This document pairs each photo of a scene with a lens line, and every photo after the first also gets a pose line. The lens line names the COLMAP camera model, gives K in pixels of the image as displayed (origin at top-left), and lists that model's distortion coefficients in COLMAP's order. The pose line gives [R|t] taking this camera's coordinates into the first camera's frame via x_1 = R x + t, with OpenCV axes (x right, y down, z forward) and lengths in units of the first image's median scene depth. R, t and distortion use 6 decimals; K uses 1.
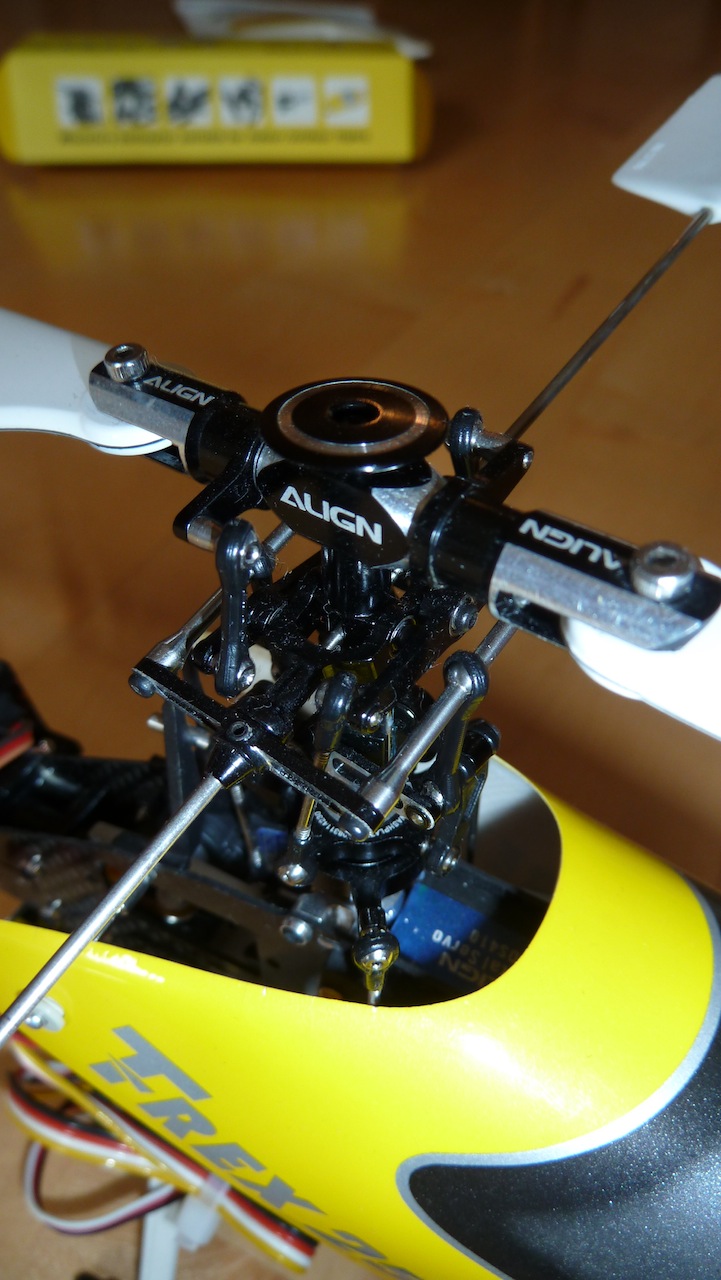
lens RADIAL K [[907.8, 0, 364.4], [0, 907.8, 671.4], [0, 0, 1]] dist [-0.041128, -0.001008]
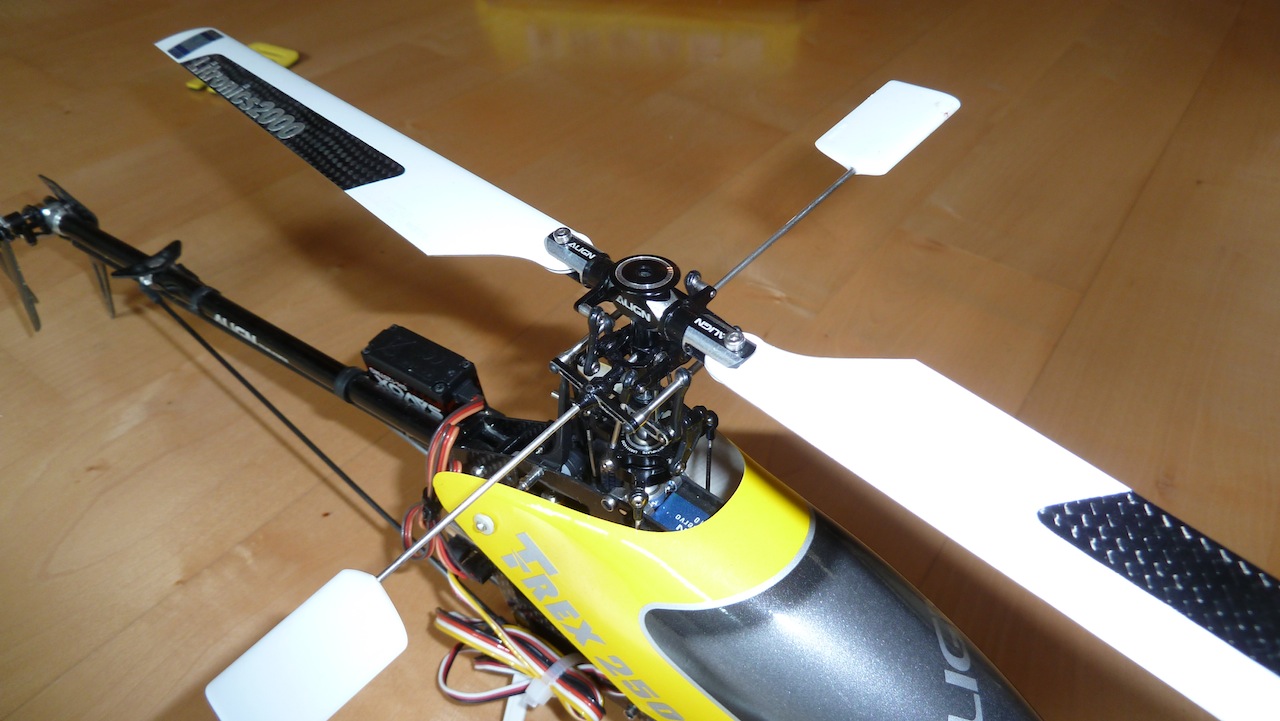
lens RADIAL K [[917.5, 0, 641.3], [0, 917.5, 337.7], [0, 0, 1]] dist [-0.019232, -0.001344]
pose [[0.986635, 0.101423, -0.127529, 0.278297], [-0.113852, 0.989016, -0.094259, 0.131252], [0.116569, 0.107519, 0.987346, -1.335969]]
